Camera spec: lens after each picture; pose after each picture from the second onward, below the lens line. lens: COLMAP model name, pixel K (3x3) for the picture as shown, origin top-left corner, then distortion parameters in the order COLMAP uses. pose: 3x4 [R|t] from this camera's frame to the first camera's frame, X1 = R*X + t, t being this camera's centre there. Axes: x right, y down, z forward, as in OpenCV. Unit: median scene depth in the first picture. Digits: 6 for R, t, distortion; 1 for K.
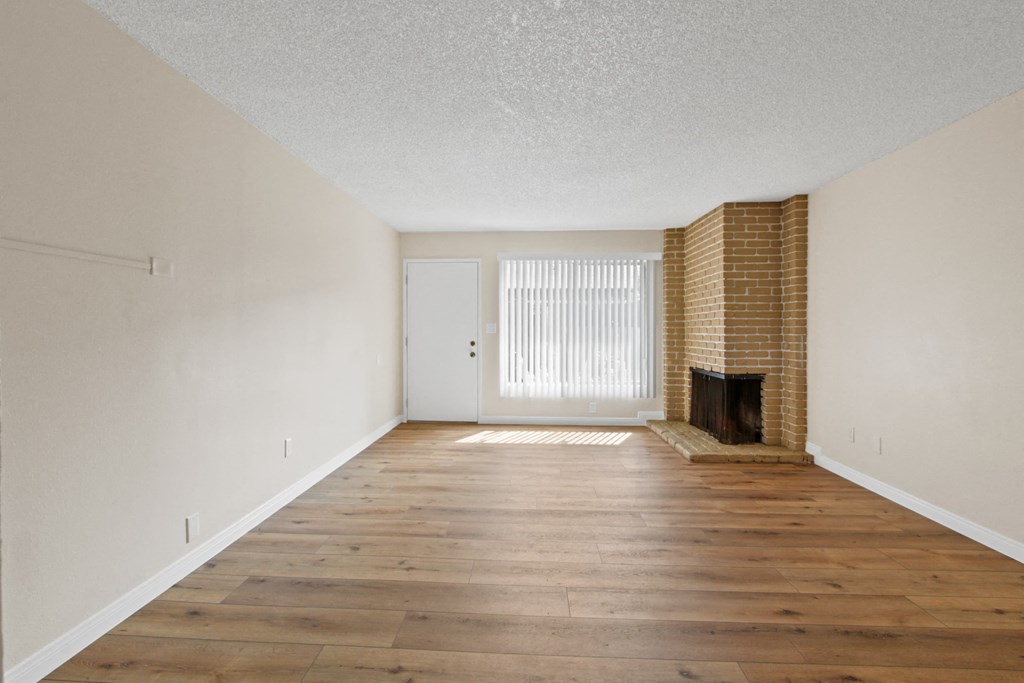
lens RADIAL K [[465.9, 0, 510.4], [0, 465.9, 337.0], [0, 0, 1]] dist [0.001107, 0.000150]
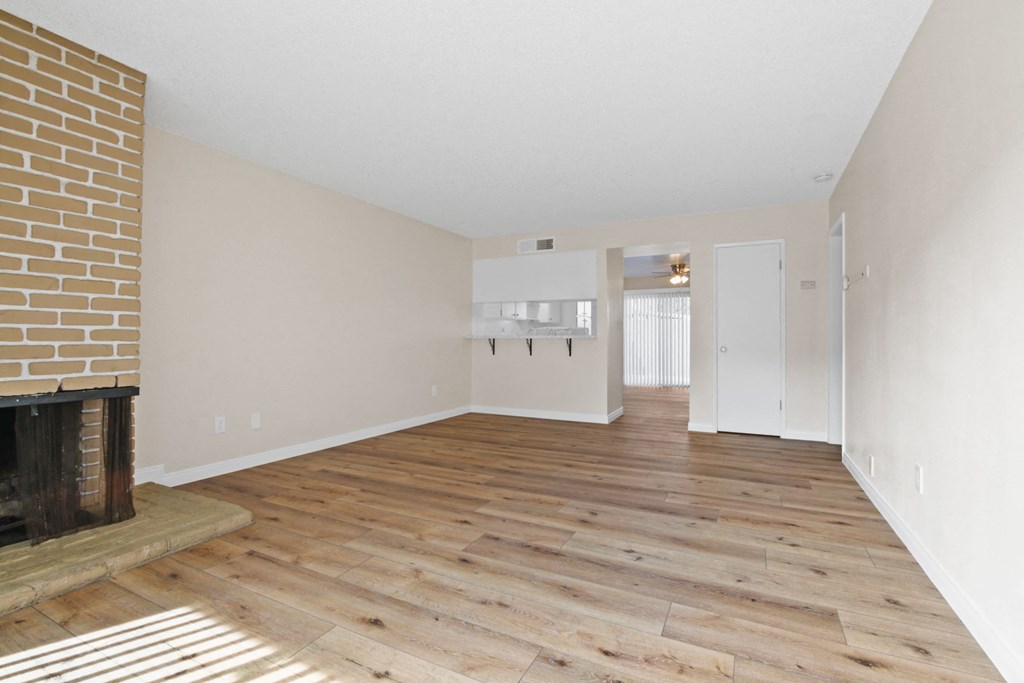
lens RADIAL K [[465.9, 0, 511.2], [0, 465.9, 337.6], [0, 0, 1]] dist [0.001107, 0.000150]
pose [[-0.909185, -0.001683, 0.416390, -0.226546], [0.003150, 0.999935, 0.010919, 0.027260], [-0.416381, 0.011239, -0.909121, 1.885383]]
